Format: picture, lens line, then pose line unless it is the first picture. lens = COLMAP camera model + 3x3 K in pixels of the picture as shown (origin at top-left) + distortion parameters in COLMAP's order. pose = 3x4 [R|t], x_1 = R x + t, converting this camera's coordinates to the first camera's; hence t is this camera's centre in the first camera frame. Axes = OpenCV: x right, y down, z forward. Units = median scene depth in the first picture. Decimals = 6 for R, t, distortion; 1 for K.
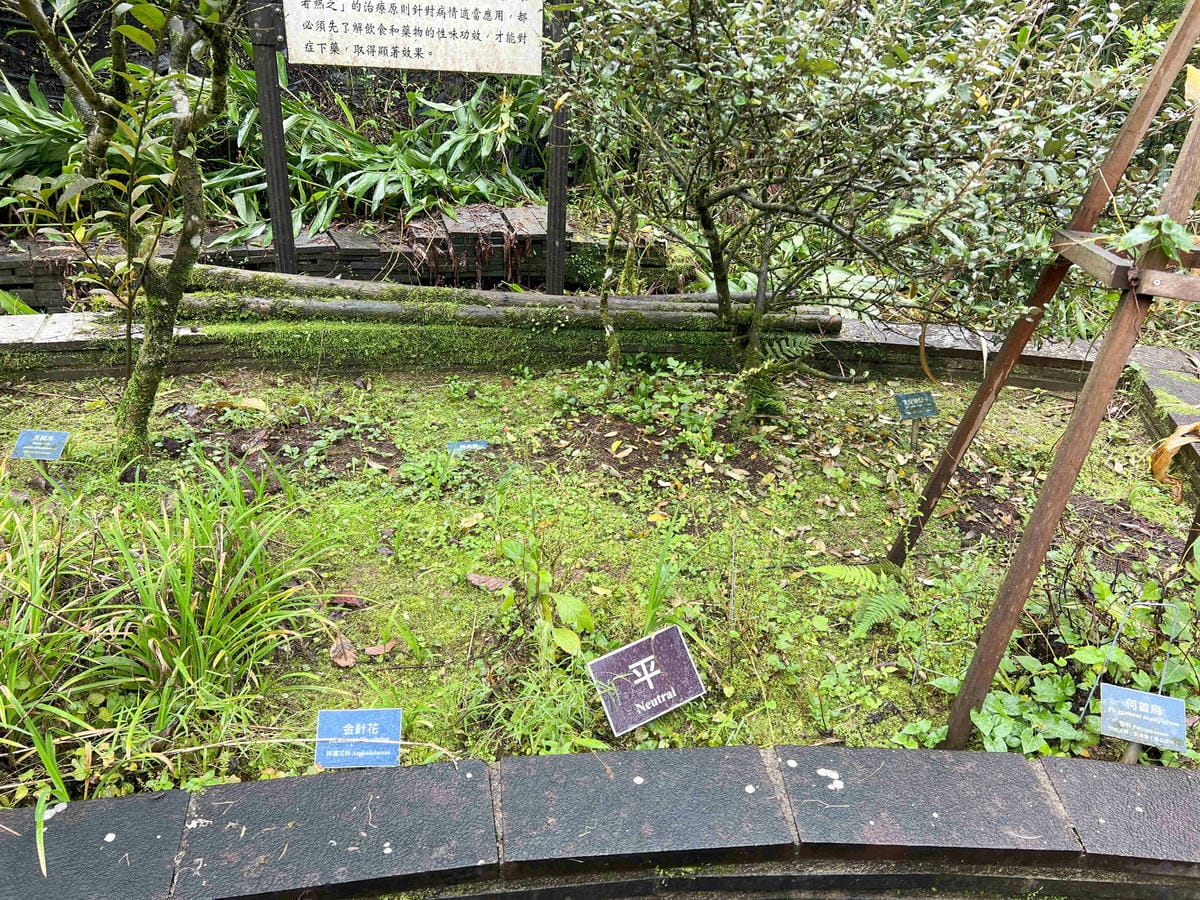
lens RADIAL K [[905.8, 0, 602.3], [0, 905.8, 448.6], [0, 0, 1]] dist [0.006722, 0.009054]
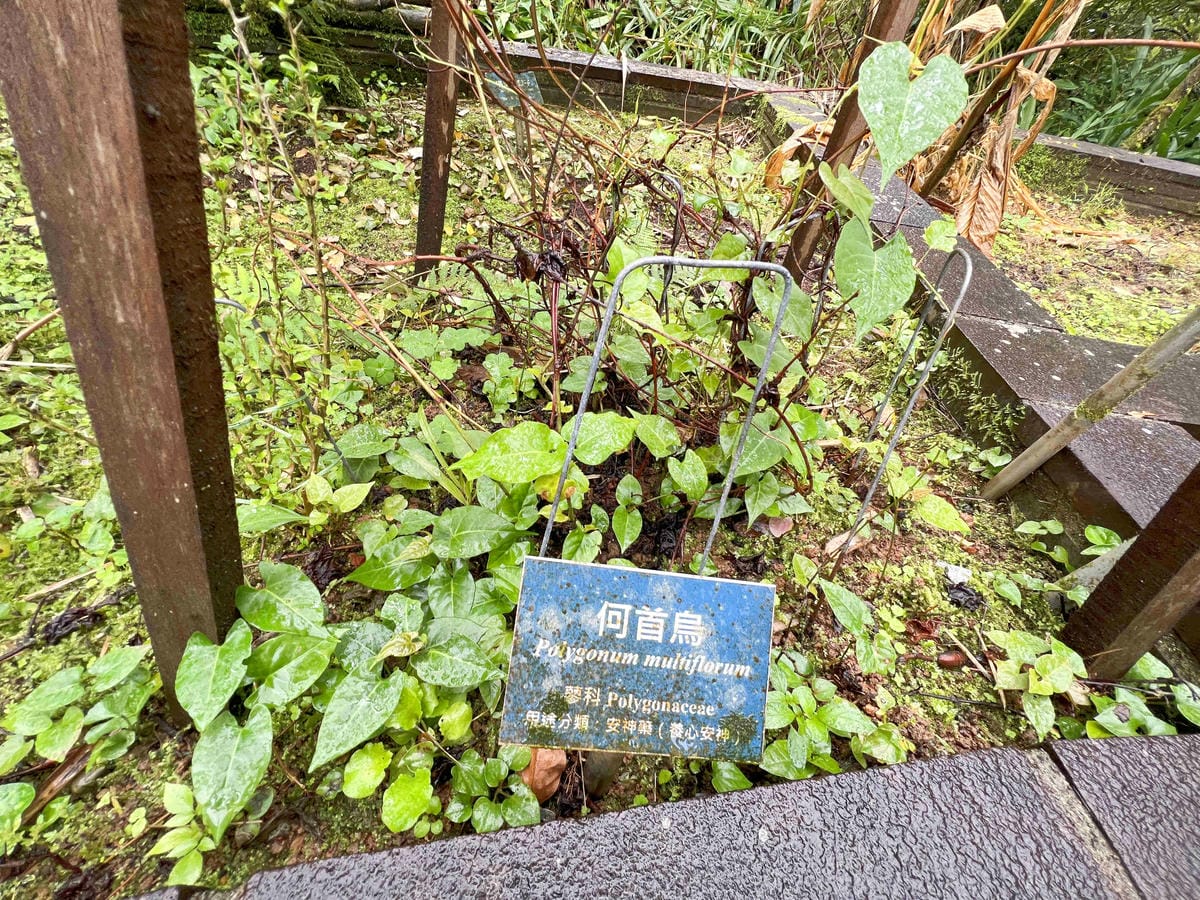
lens RADIAL K [[481.5, 0, 597.3], [0, 481.5, 447.9], [0, 0, 1]] dist [-0.000241, -0.000029]
pose [[0.973787, -0.103167, 0.202720, 0.301851], [0.021037, 0.928254, 0.371350, 0.093595], [-0.226487, -0.357352, 0.906093, 0.481840]]
